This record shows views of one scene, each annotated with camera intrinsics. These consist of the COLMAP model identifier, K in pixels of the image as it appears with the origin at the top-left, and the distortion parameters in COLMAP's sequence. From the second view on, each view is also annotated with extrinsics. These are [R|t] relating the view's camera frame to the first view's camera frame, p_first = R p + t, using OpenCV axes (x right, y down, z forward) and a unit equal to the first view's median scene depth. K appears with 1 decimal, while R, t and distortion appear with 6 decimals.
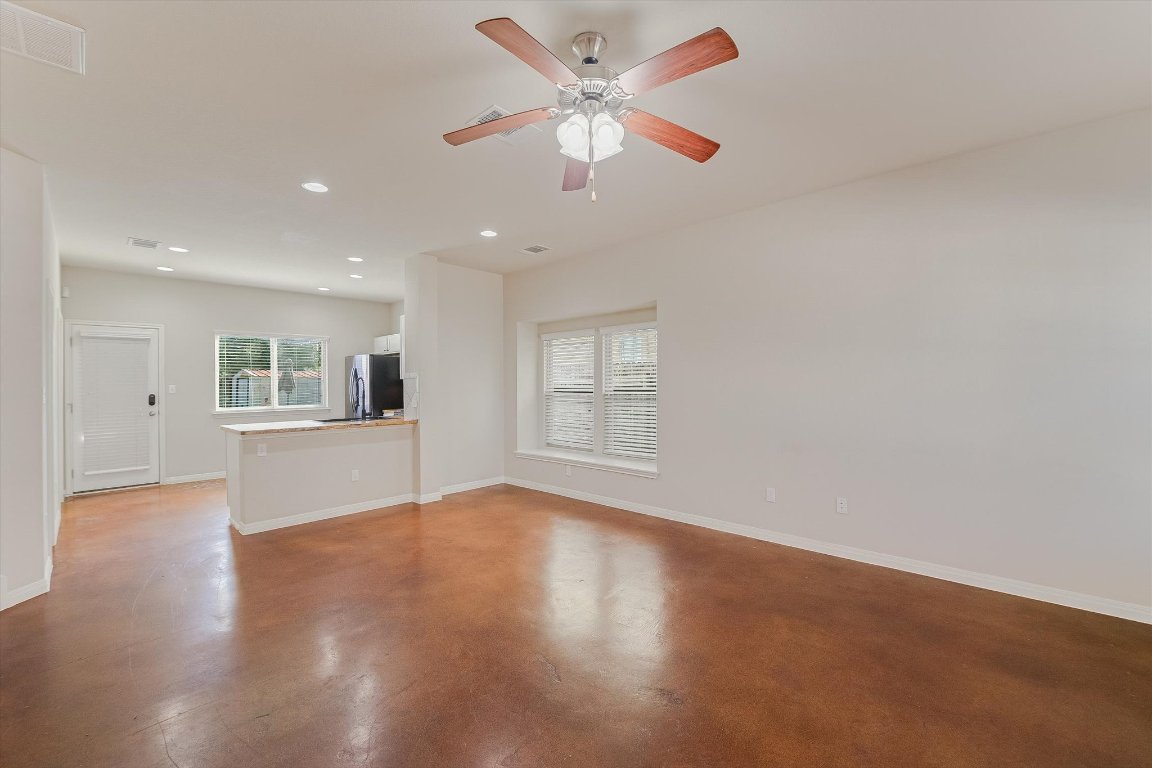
lens RADIAL K [[475.2, 0, 581.8], [0, 475.2, 381.9], [0, 0, 1]] dist [-0.010902, 0.000265]
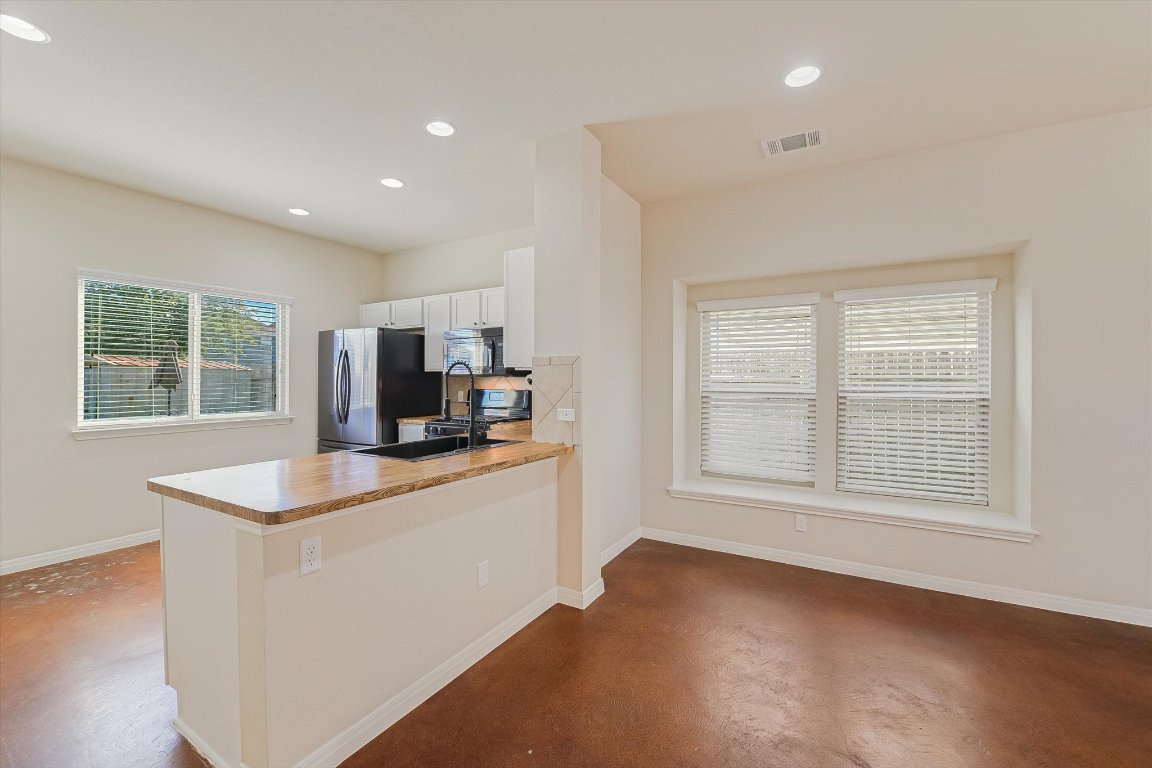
lens RADIAL K [[475.2, 0, 581.8], [0, 475.2, 381.9], [0, 0, 1]] dist [-0.010902, 0.000265]
pose [[0.974674, 0.008180, 0.223482, -0.384355], [-0.010260, 0.999914, 0.008148, 0.004042], [-0.223396, -0.010235, 0.974674, 0.415015]]
